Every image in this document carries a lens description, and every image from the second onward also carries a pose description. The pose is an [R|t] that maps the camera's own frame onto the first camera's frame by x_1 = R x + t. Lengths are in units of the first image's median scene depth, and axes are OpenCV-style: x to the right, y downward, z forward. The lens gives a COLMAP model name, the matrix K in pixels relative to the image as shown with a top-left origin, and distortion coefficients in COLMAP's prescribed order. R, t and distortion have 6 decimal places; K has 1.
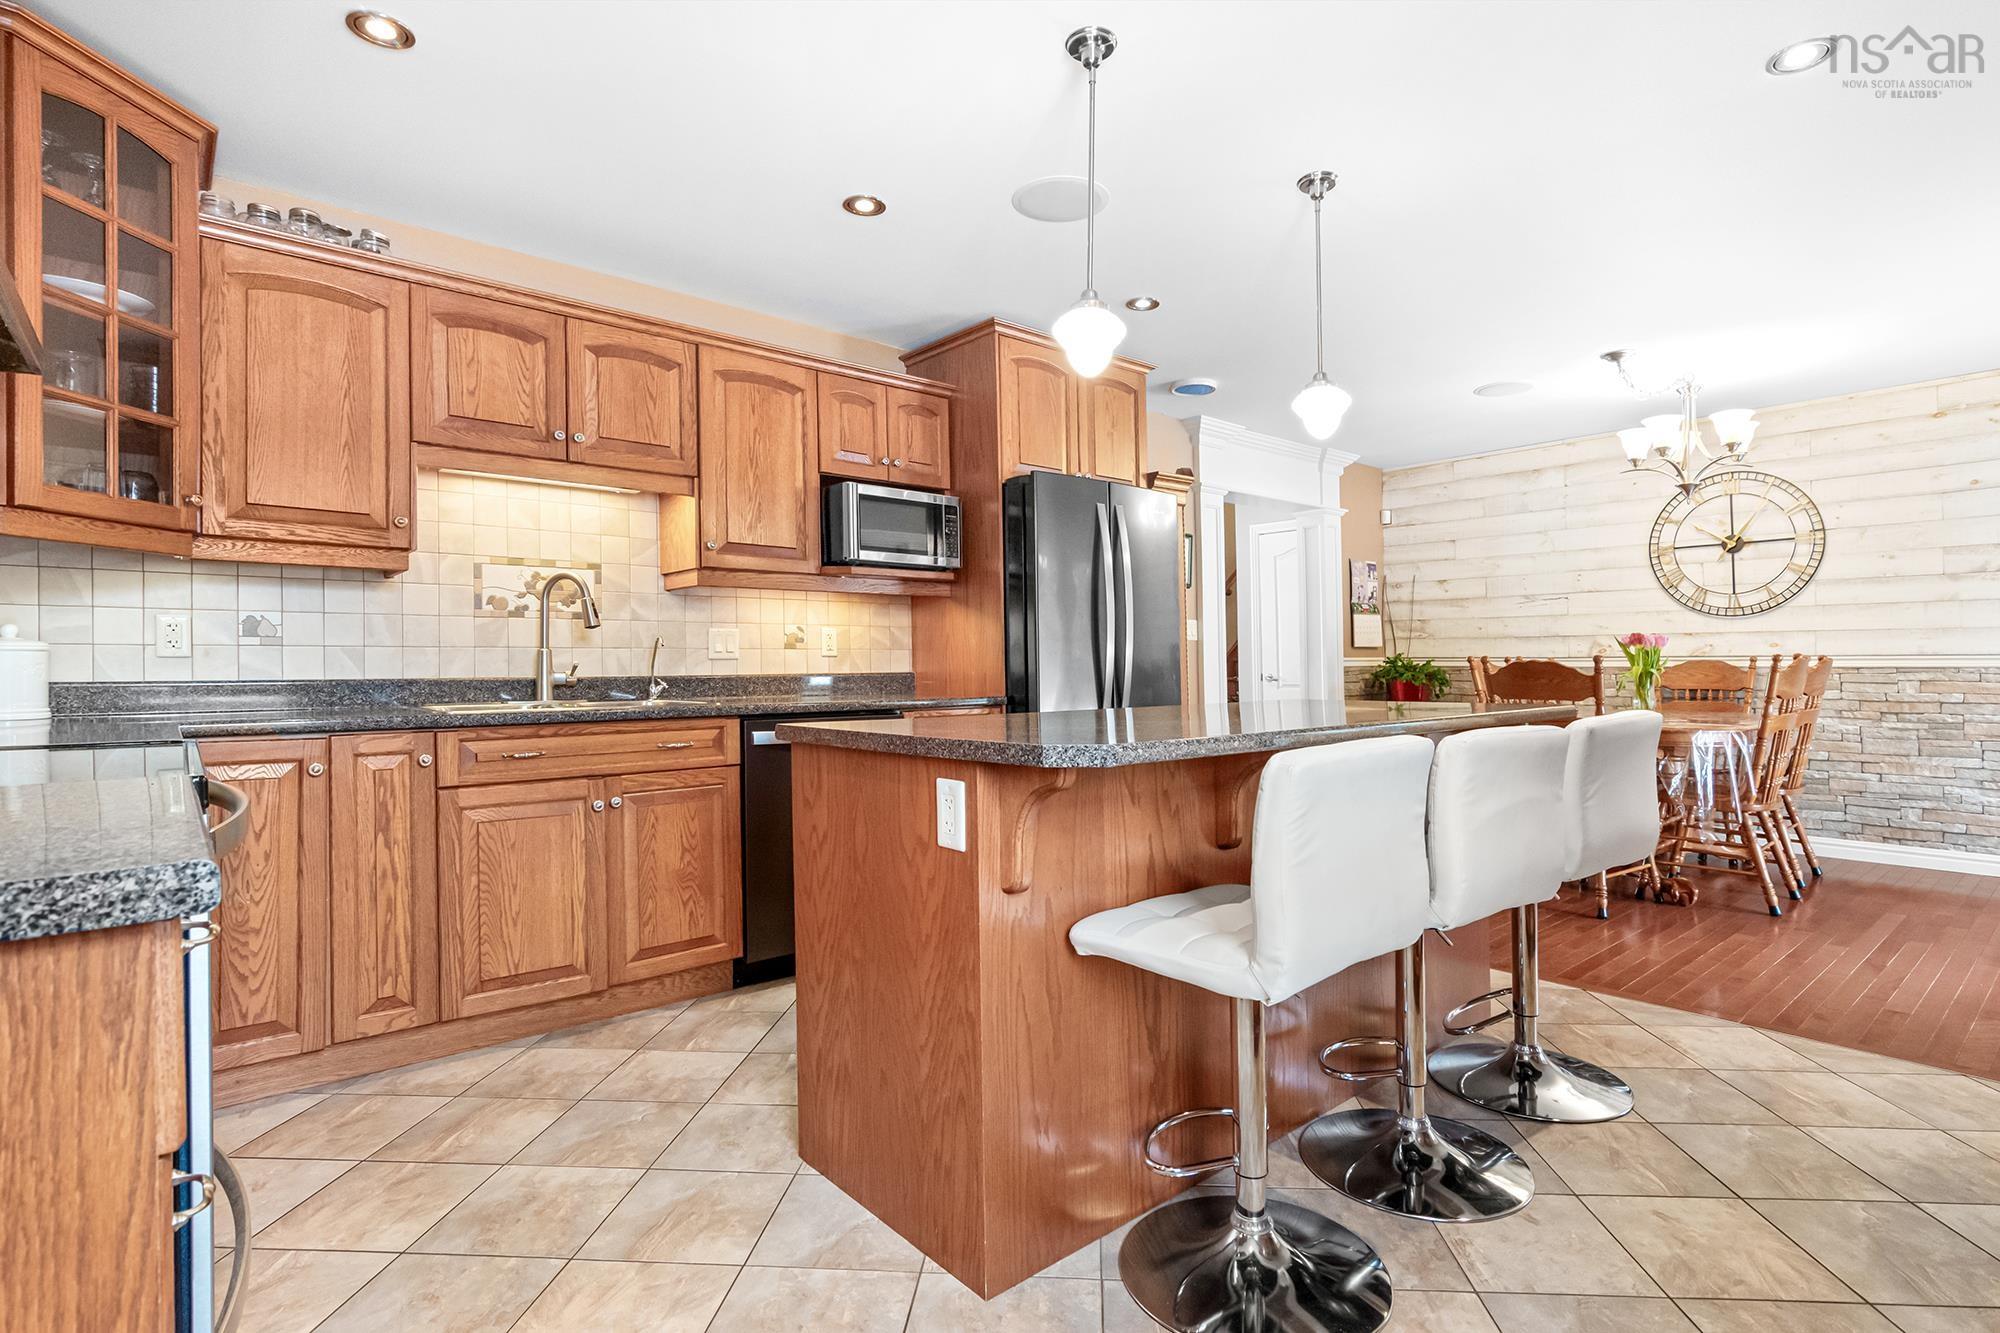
lens RADIAL K [[972.2, 0, 1007.5], [0, 972.2, 664.8], [0, 0, 1]] dist [-0.003684, 0.000667]
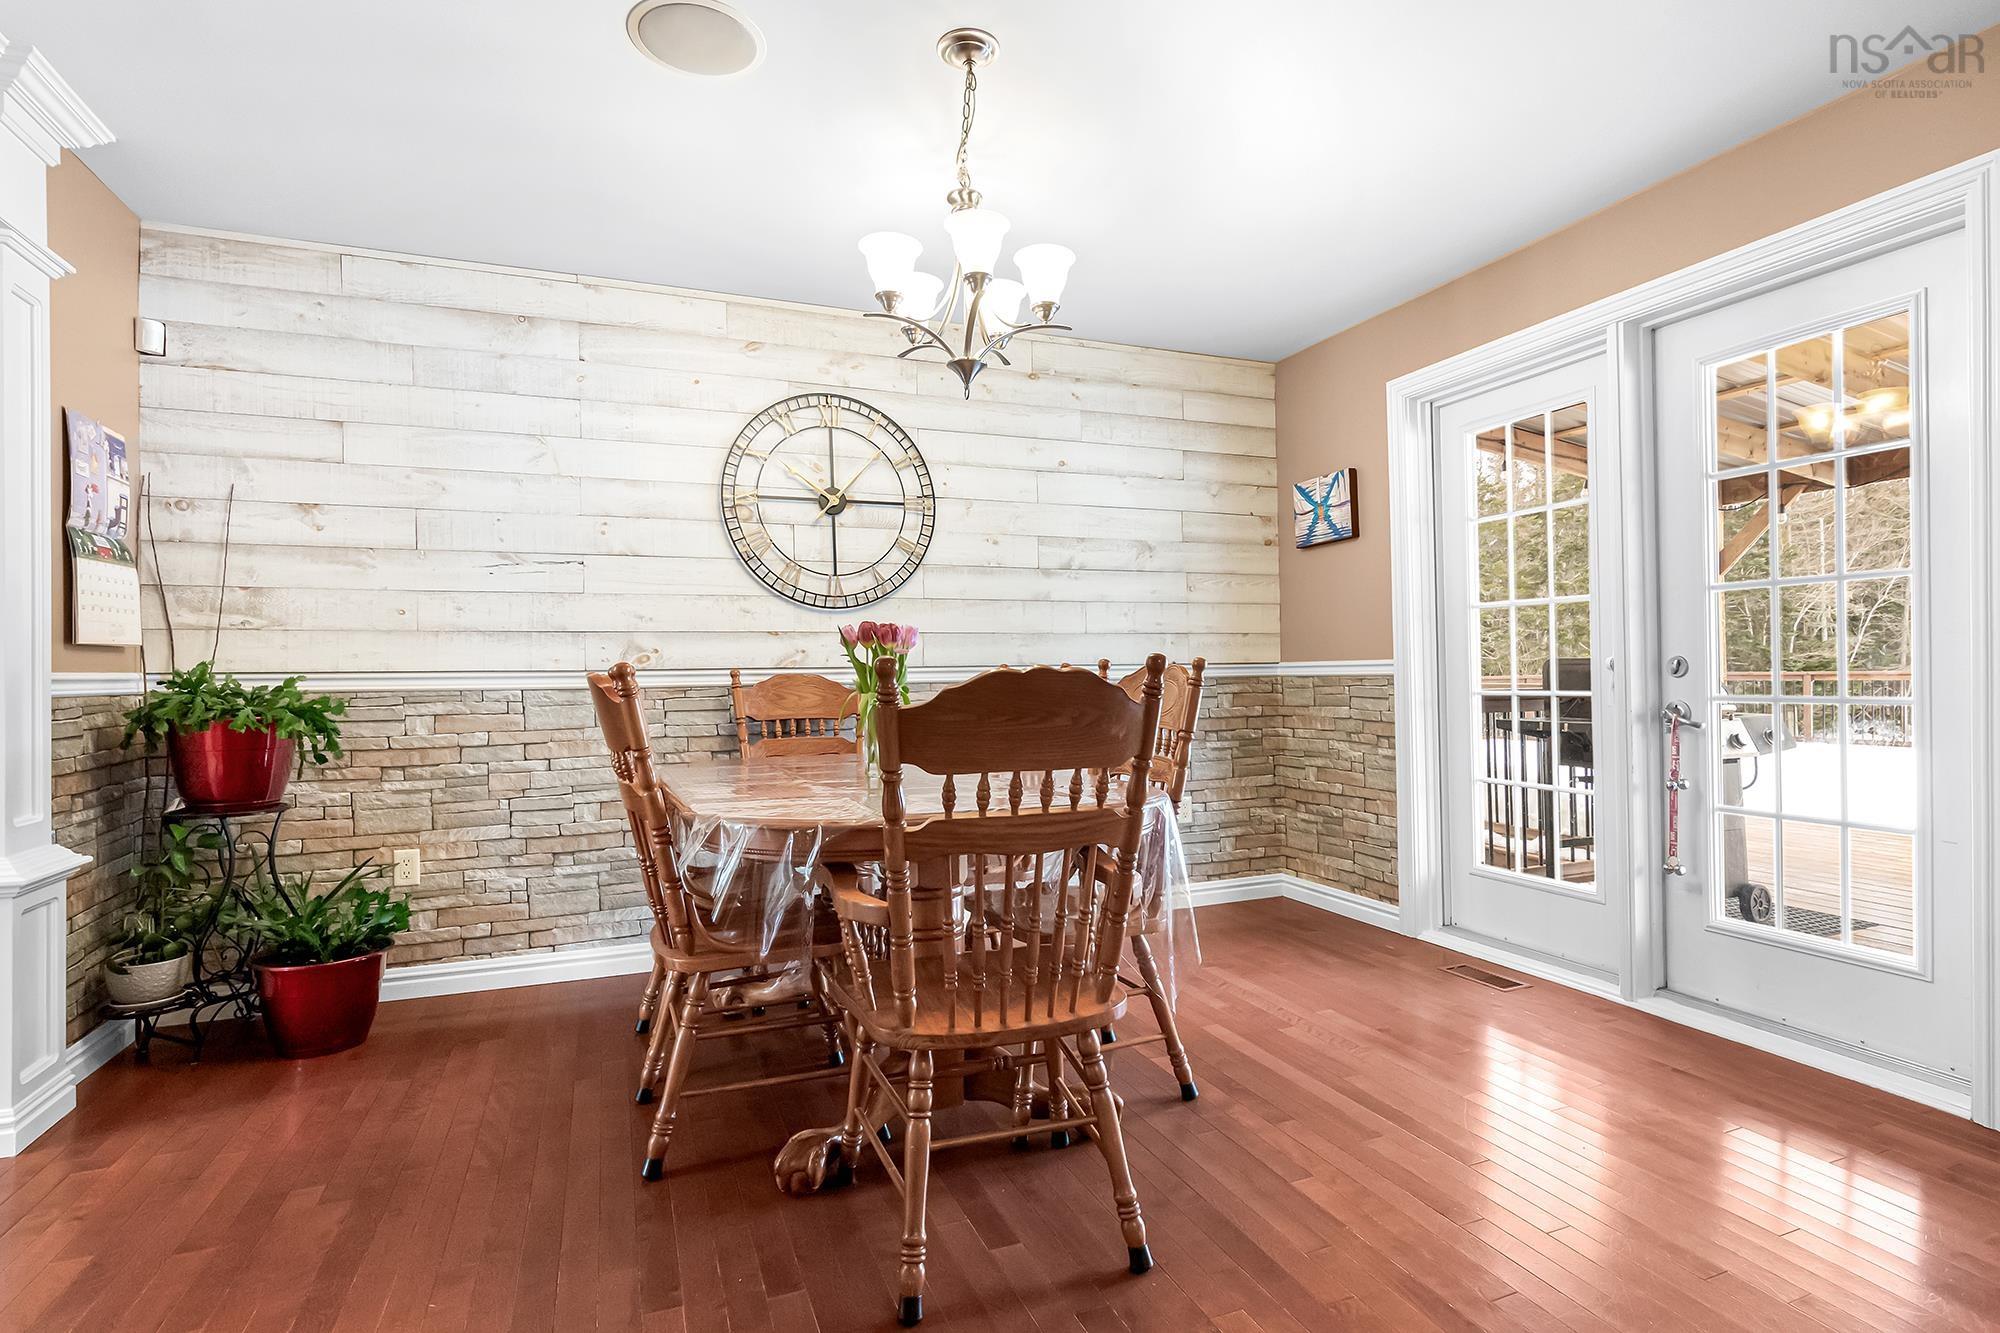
lens RADIAL K [[972.2, 0, 980.5], [0, 972.2, 664.4], [0, 0, 1]] dist [-0.003684, 0.000667]
pose [[0.311151, 0.007086, 0.950334, 0.121078], [0.014061, 0.999828, -0.012058, -0.001184], [-0.950257, 0.017115, 0.310998, 0.612054]]
